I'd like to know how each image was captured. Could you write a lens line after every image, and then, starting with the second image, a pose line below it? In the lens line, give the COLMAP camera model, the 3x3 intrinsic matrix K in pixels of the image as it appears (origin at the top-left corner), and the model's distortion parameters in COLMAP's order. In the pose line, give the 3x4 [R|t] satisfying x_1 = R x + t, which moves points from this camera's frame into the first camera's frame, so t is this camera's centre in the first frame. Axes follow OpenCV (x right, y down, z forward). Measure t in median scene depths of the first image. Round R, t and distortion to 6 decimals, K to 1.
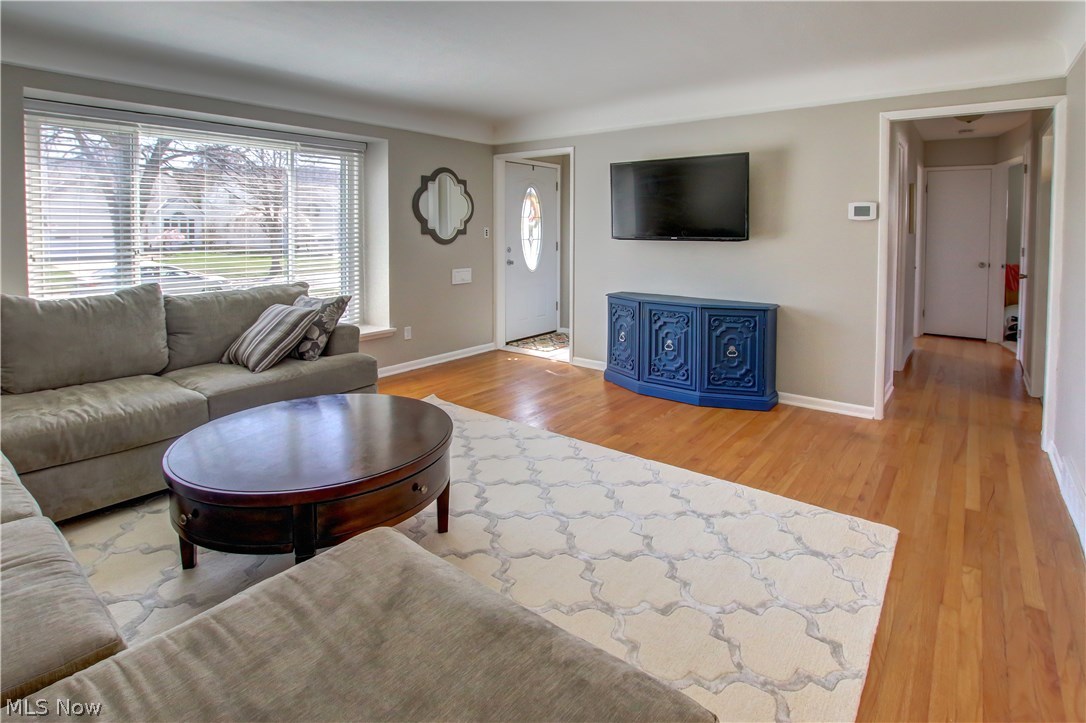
lens RADIAL K [[552.3, 0, 545.9], [0, 552.3, 357.1], [0, 0, 1]] dist [-0.031604, 0.001528]
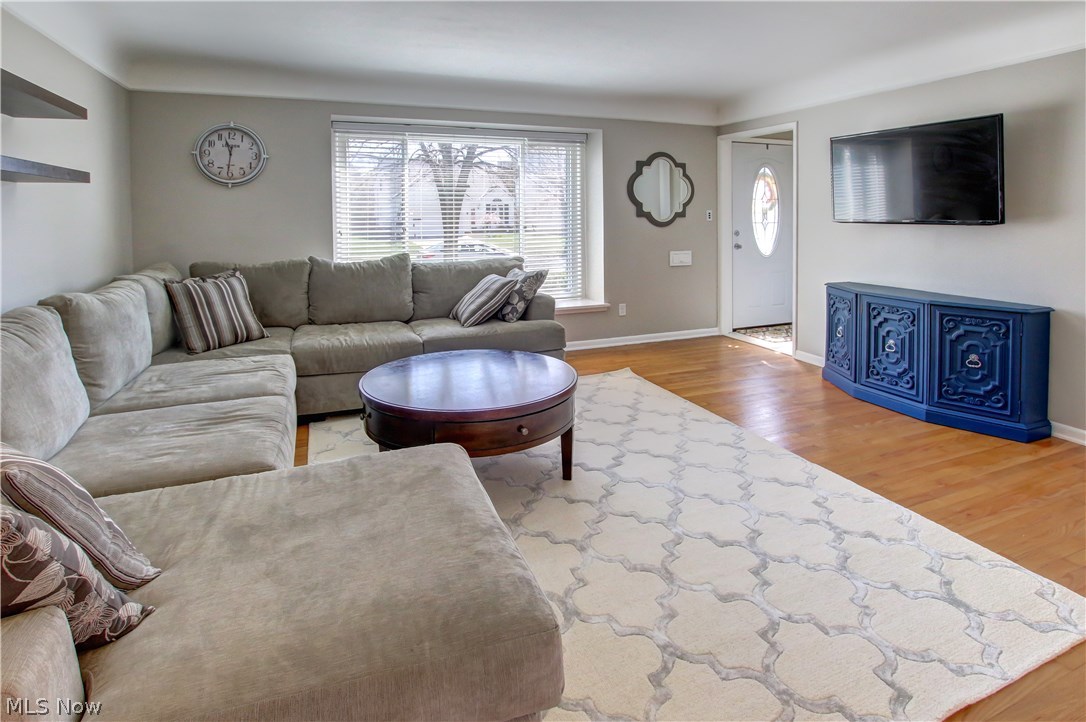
lens RADIAL K [[552.3, 0, 545.9], [0, 552.3, 356.6], [0, 0, 1]] dist [-0.031604, 0.001528]
pose [[0.866767, 0.116856, -0.484830, 0.193318], [-0.103503, 0.993144, 0.054332, 0.005458], [0.487855, 0.003089, 0.872919, -0.011478]]
